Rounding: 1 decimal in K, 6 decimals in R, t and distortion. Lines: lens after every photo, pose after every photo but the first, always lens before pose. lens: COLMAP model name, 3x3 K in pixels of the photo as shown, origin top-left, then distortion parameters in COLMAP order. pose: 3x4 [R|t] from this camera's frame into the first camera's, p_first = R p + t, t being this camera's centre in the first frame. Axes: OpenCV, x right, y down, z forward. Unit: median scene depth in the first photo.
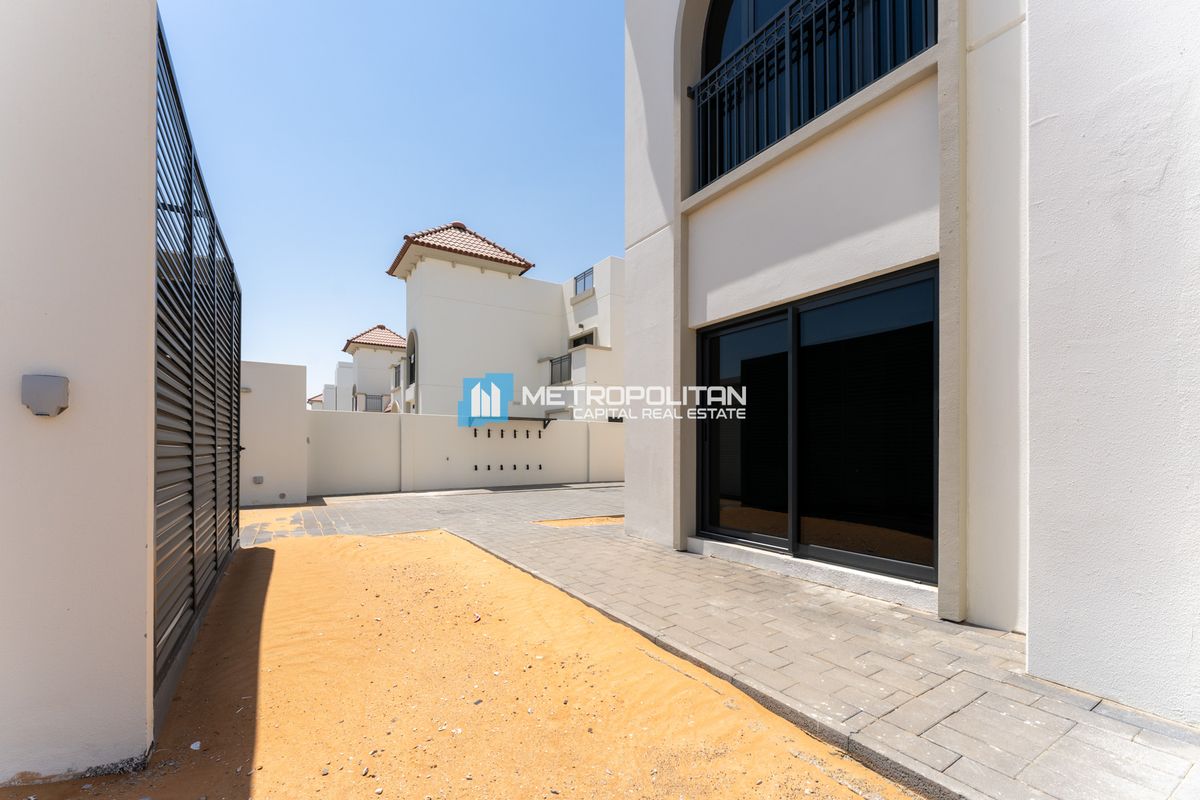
lens RADIAL K [[513.8, 0, 571.4], [0, 513.8, 444.0], [0, 0, 1]] dist [0.003074, 0.000651]
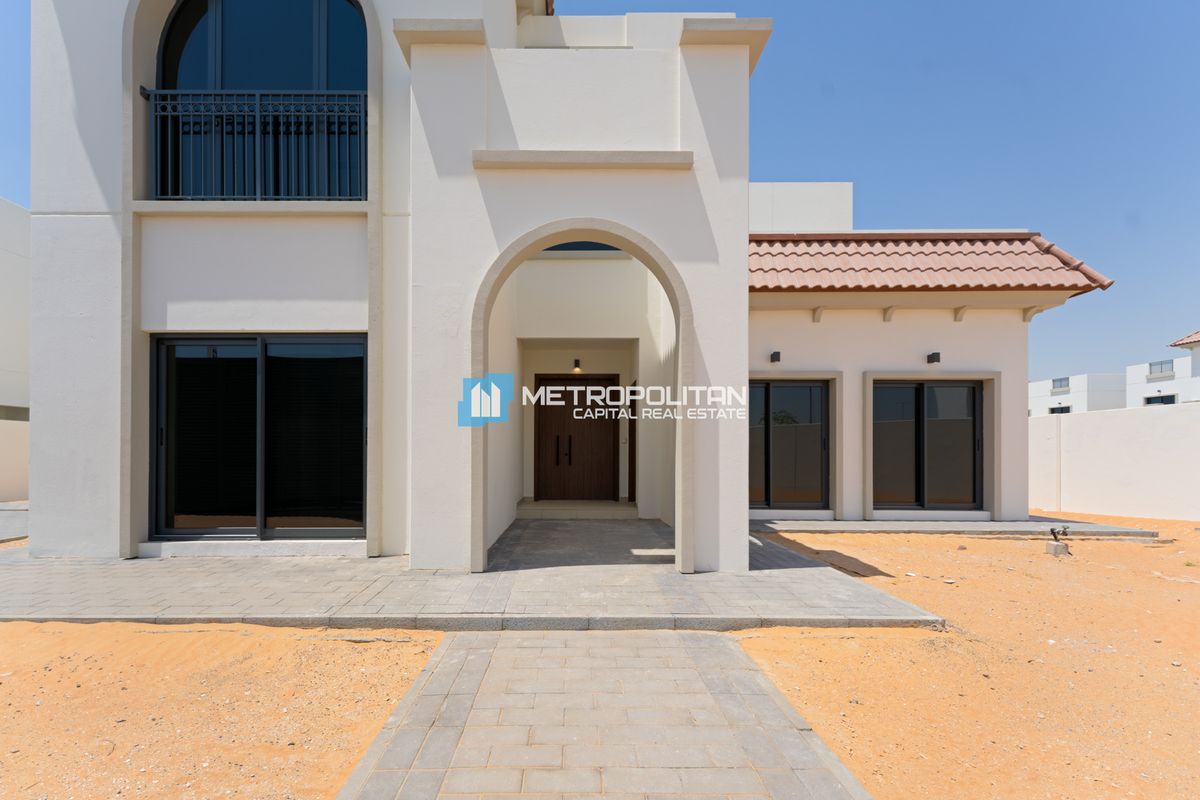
lens RADIAL K [[513.8, 0, 571.4], [0, 513.8, 444.0], [0, 0, 1]] dist [0.003074, 0.000651]
pose [[0.516053, 0.007498, 0.856524, -0.289897], [-0.001066, 0.999967, -0.008111, -0.002014], [-0.856556, 0.003273, 0.516044, -0.325926]]
